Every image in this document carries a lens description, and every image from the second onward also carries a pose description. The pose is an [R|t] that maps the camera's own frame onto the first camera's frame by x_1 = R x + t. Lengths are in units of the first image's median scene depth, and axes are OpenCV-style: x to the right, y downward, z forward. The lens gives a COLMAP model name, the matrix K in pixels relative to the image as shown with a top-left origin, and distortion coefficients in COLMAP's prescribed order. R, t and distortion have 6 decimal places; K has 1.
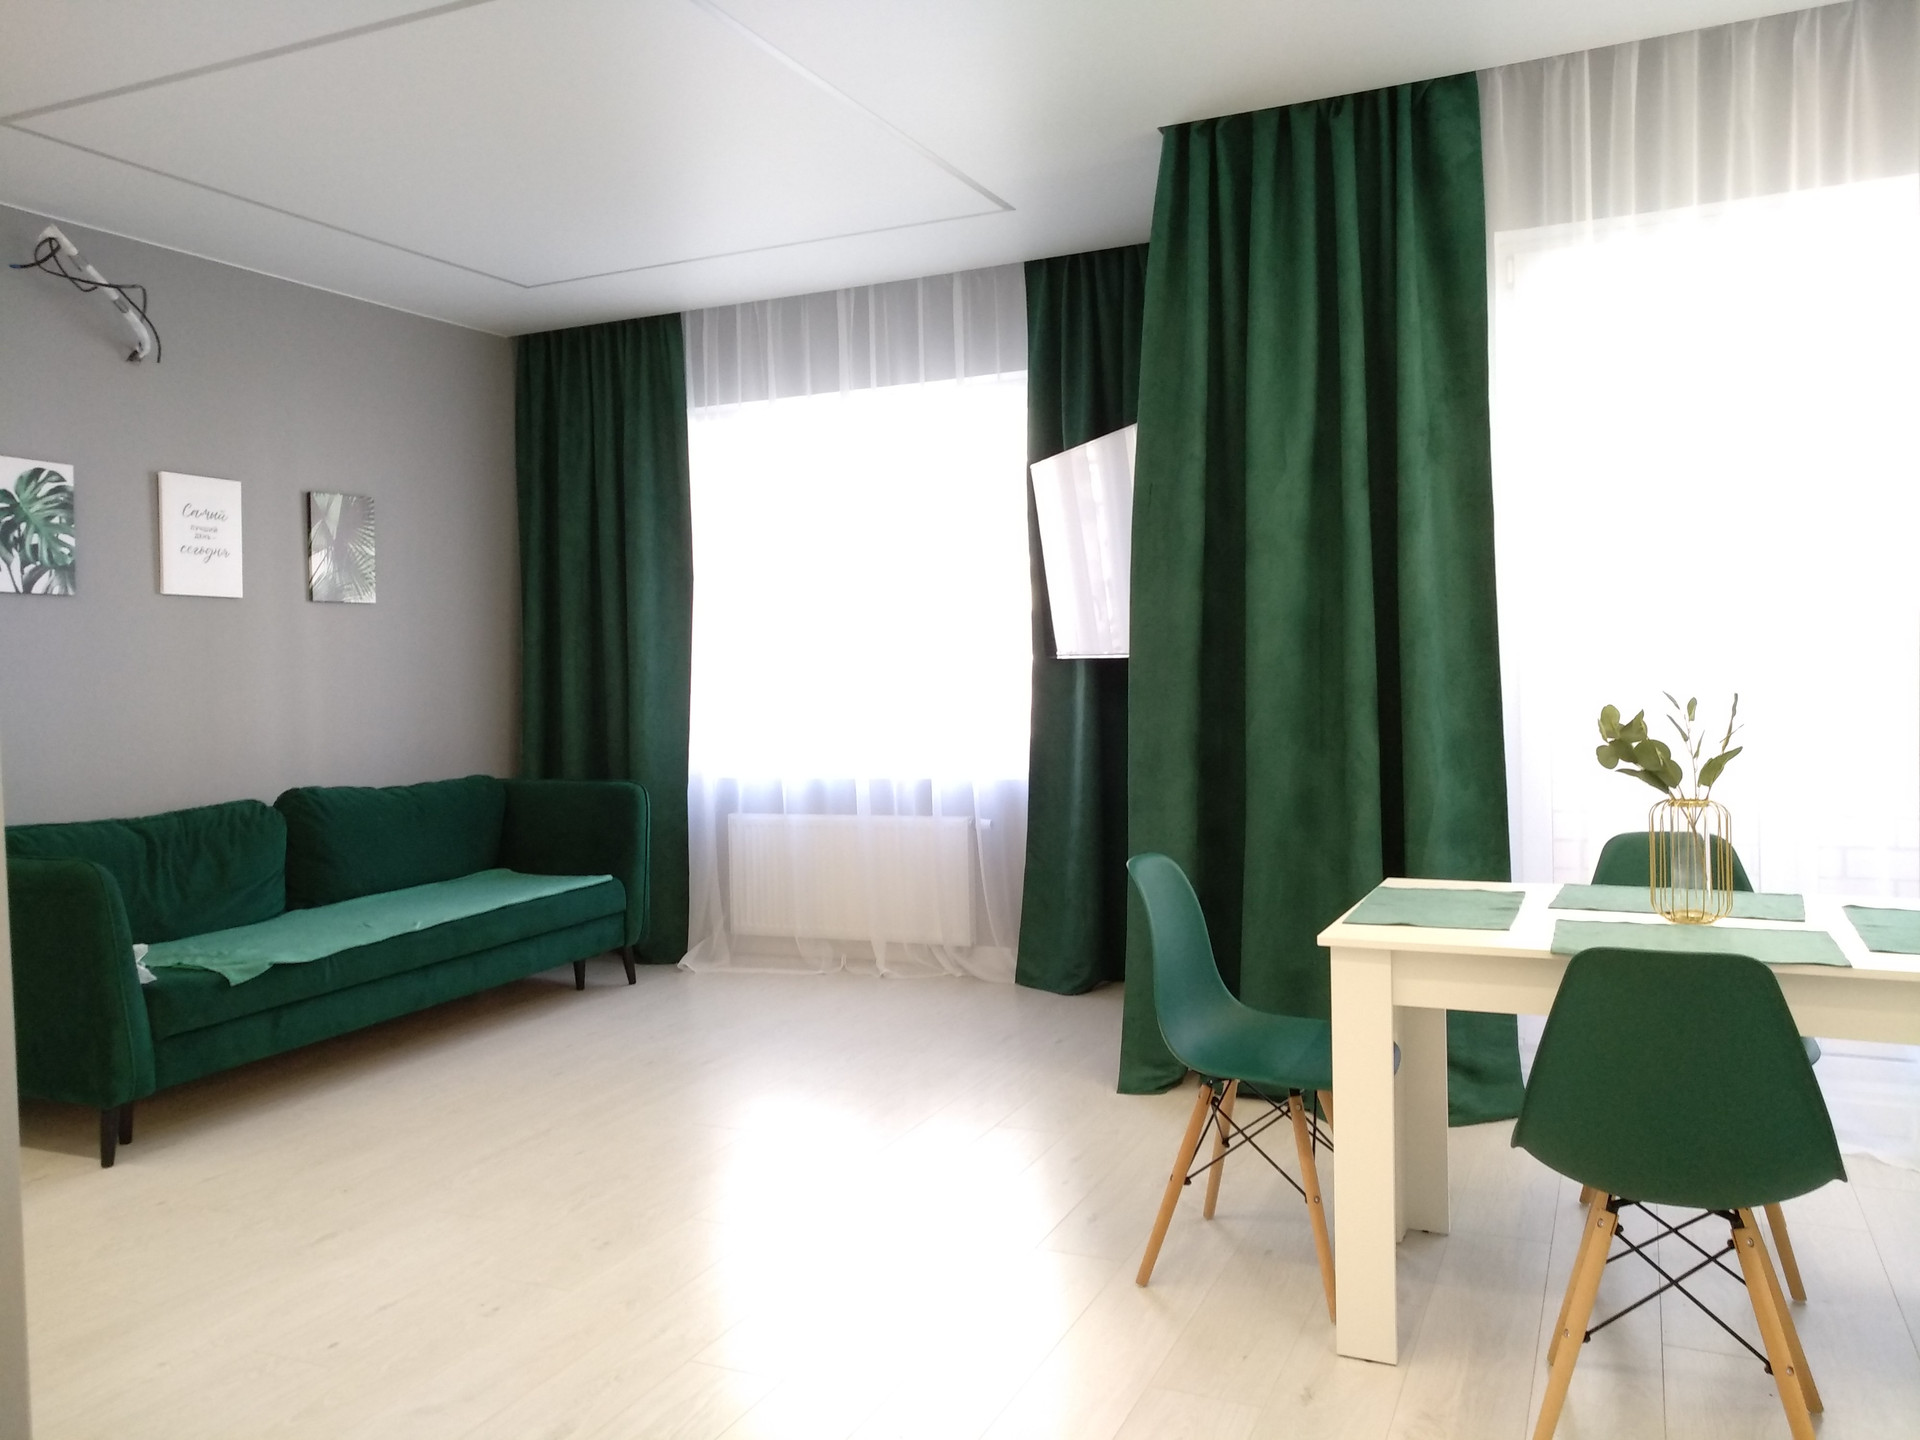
lens RADIAL K [[1463.1, 0, 915.0], [0, 1463.1, 715.4], [0, 0, 1]] dist [0.001207, 0.056761]
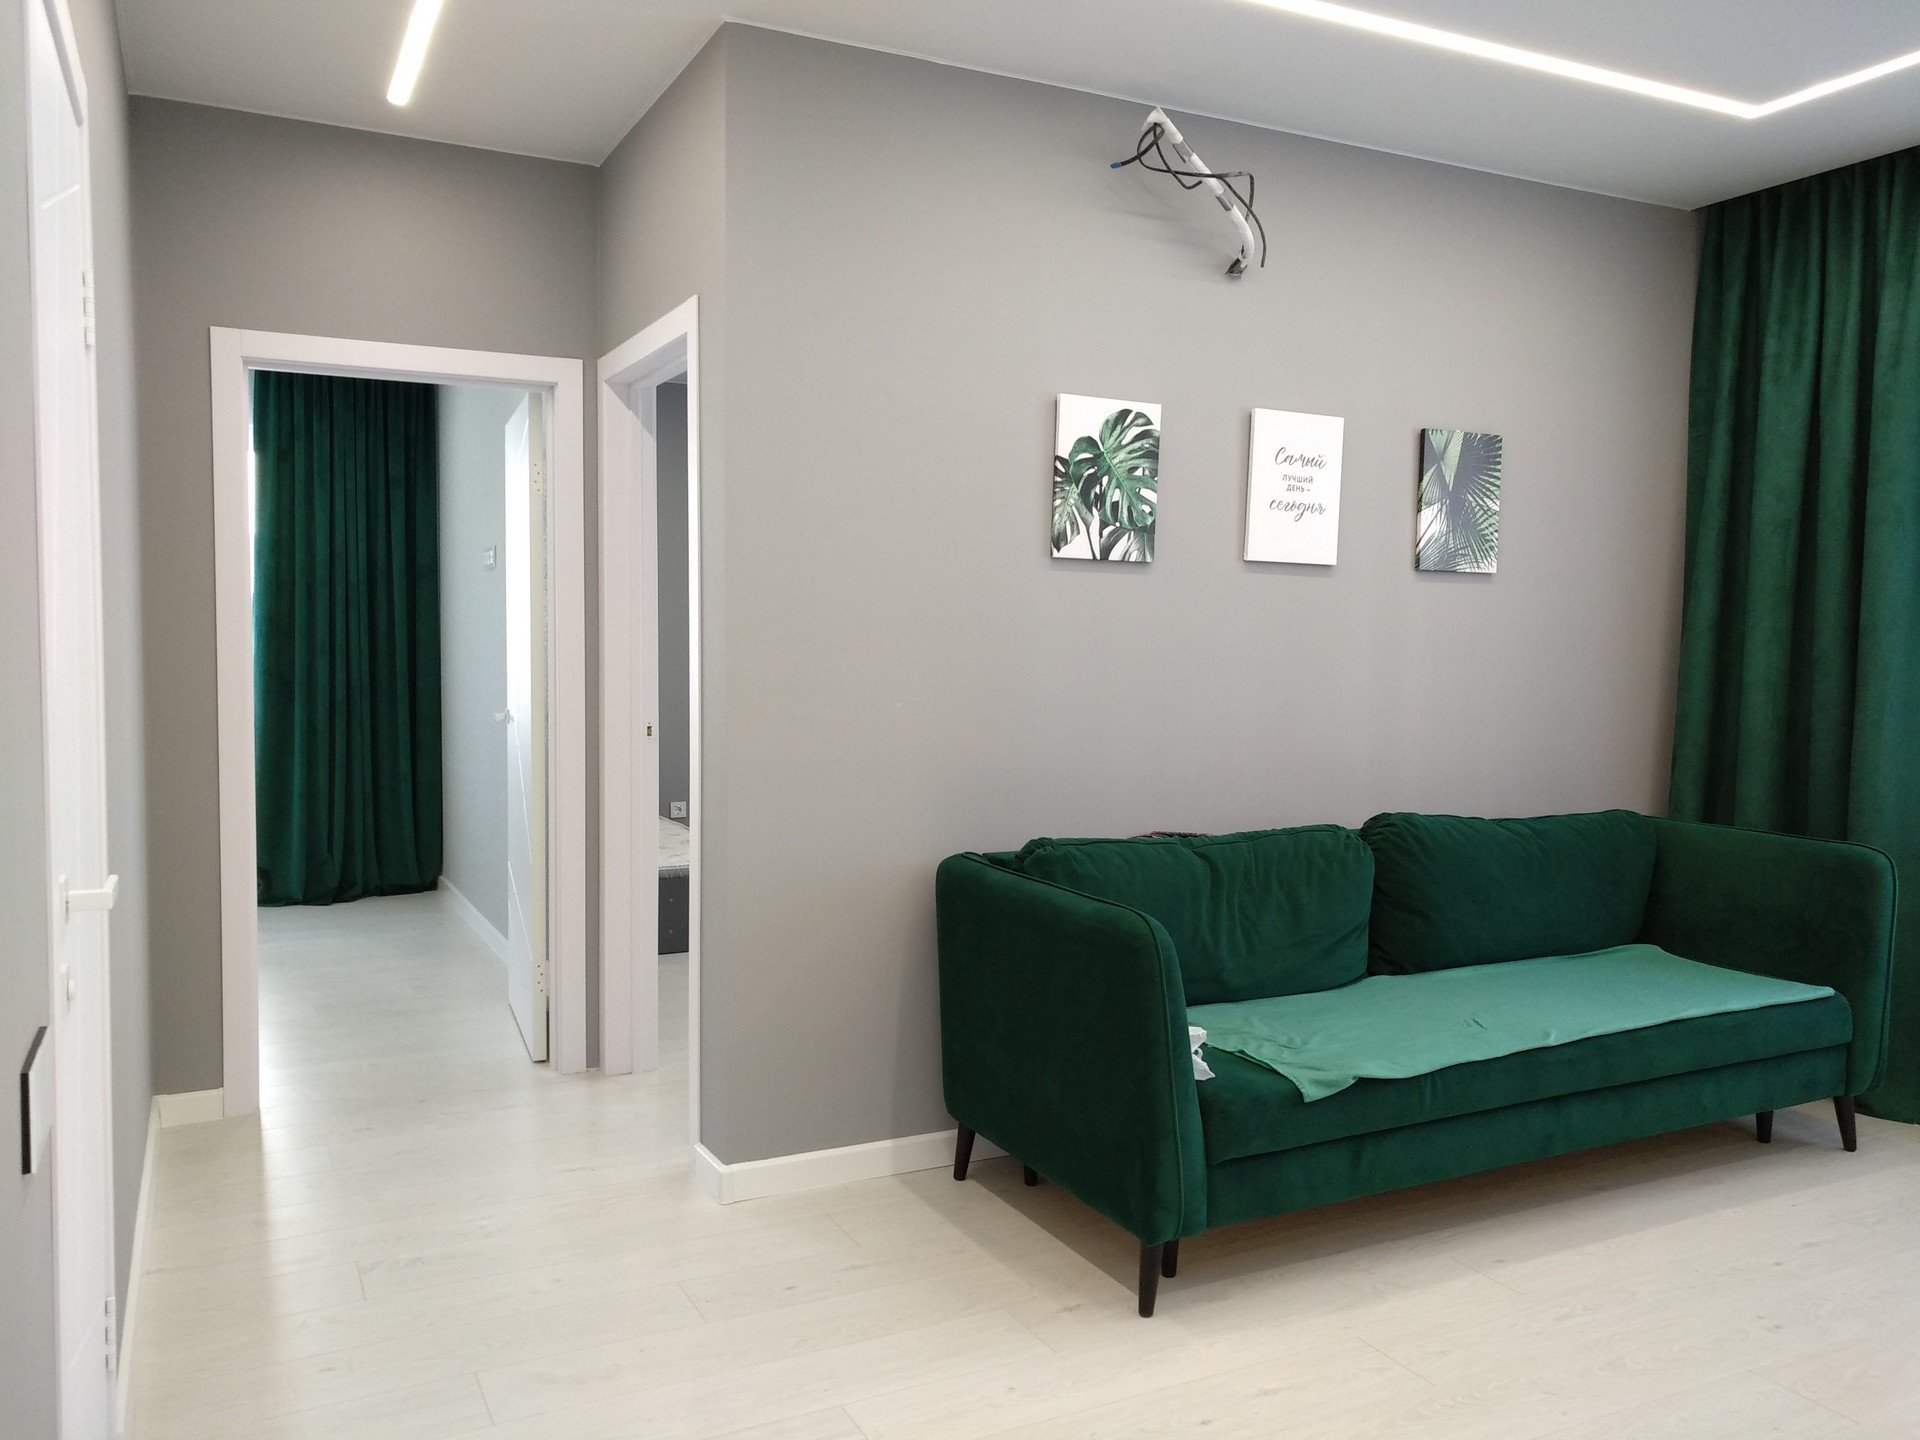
lens RADIAL K [[1473.4, 0, 960.0], [0, 1473.4, 720.0], [0, 0, 1]] dist [-0.002117, 0.005389]
pose [[0.793135, 0.065378, -0.605526, -0.150072], [-0.051751, 0.997861, 0.039953, -0.020789], [0.606843, -0.000352, 0.794822, 0.277526]]
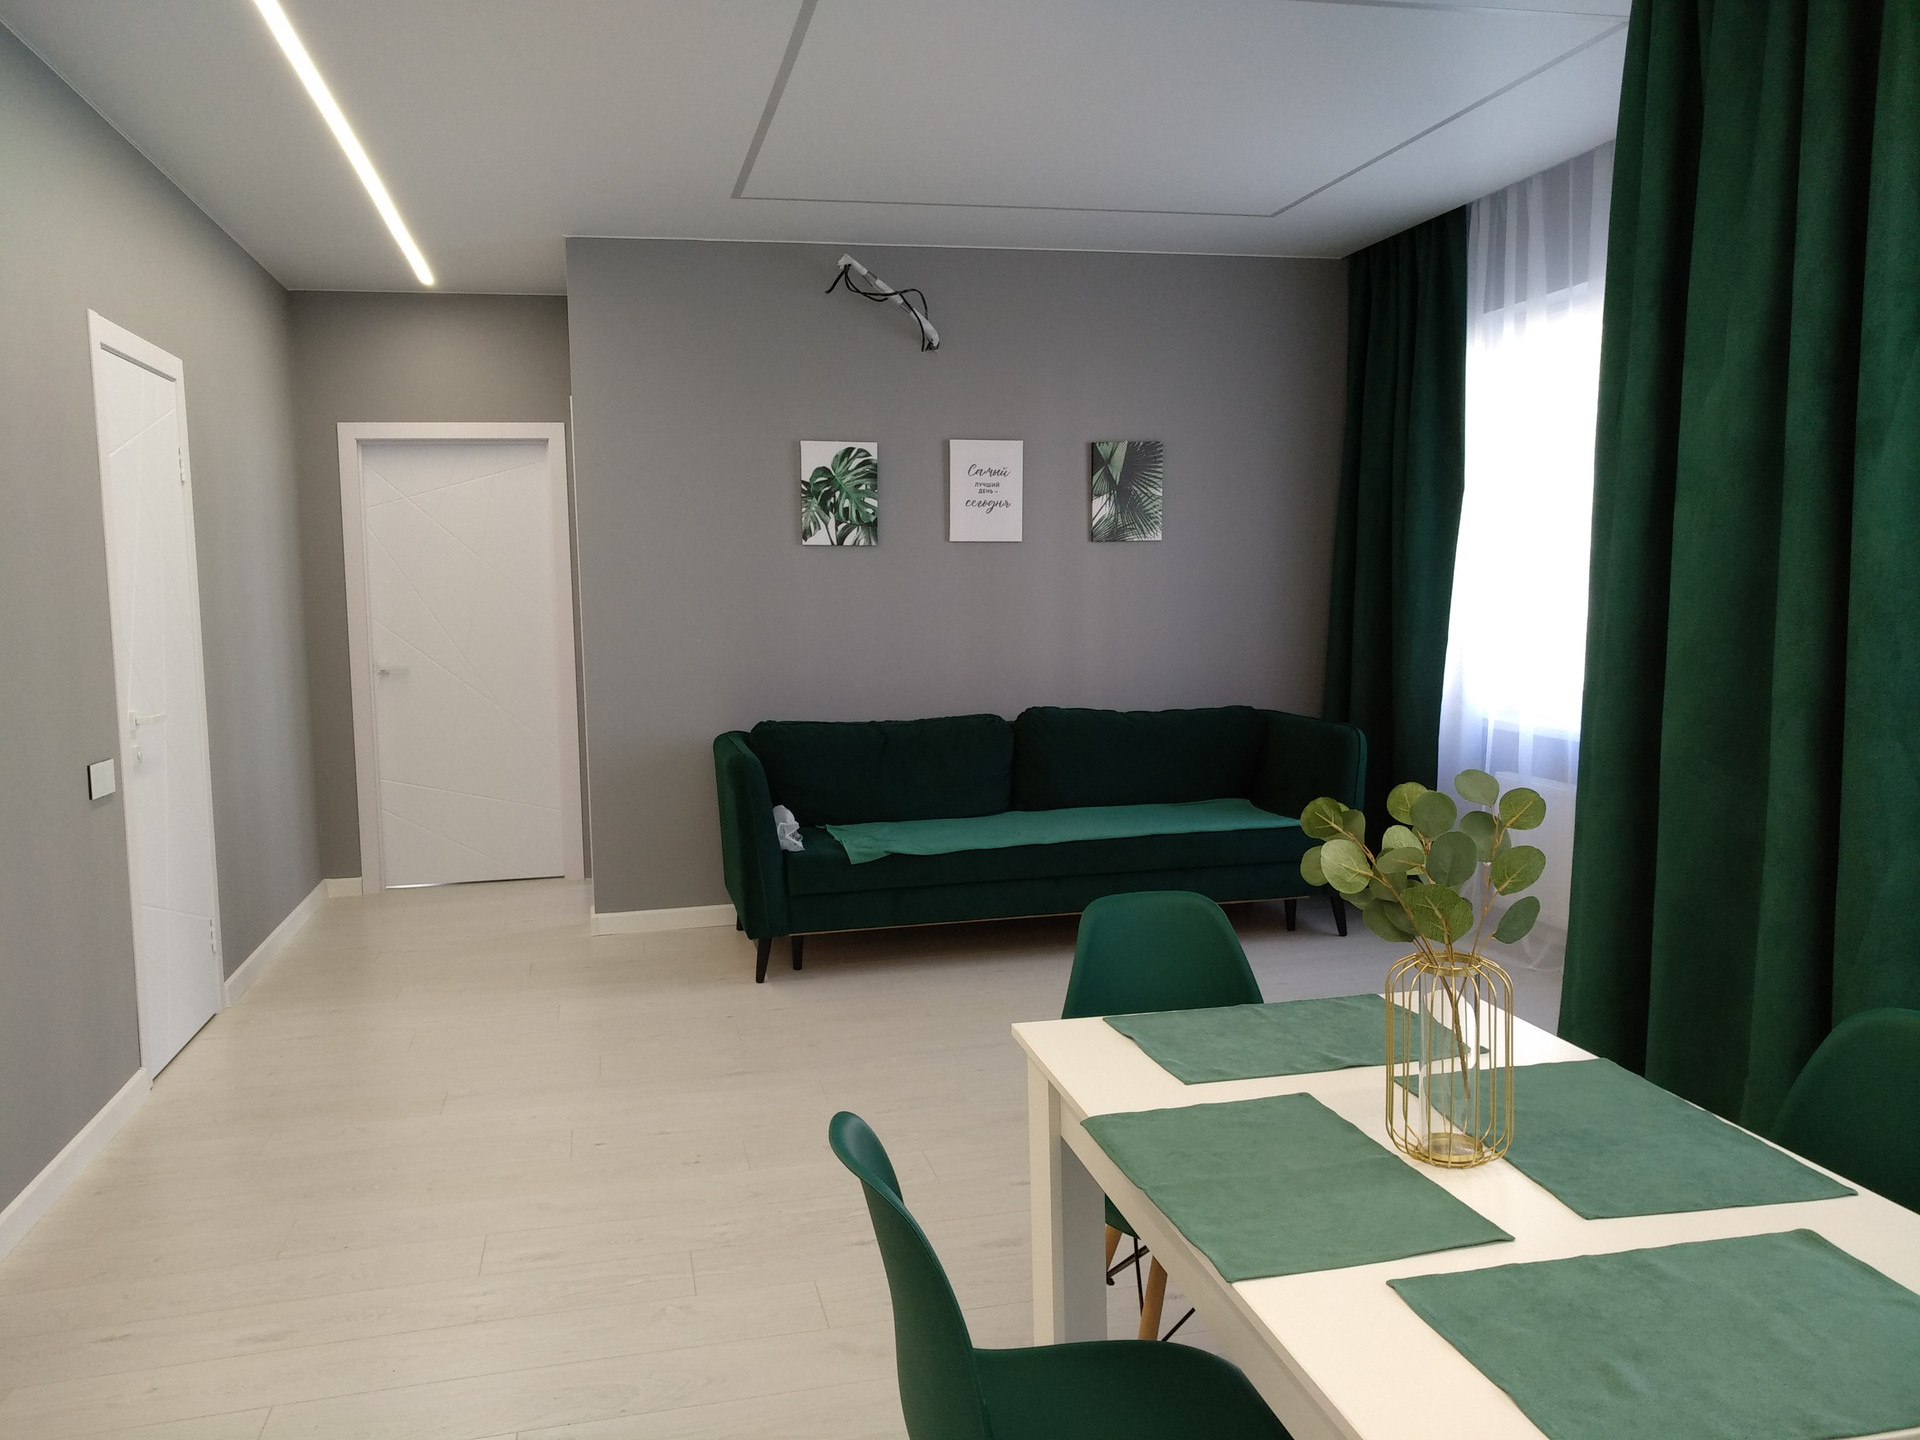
lens RADIAL K [[1436.1, 0, 960.0], [0, 1436.1, 720.0], [0, 0, 1]] dist [0.157241, -0.451043]
pose [[0.635482, 0.087403, -0.767153, 0.457060], [-0.028157, 0.995535, 0.090099, -0.045611], [0.771602, -0.035655, 0.635105, 0.255484]]
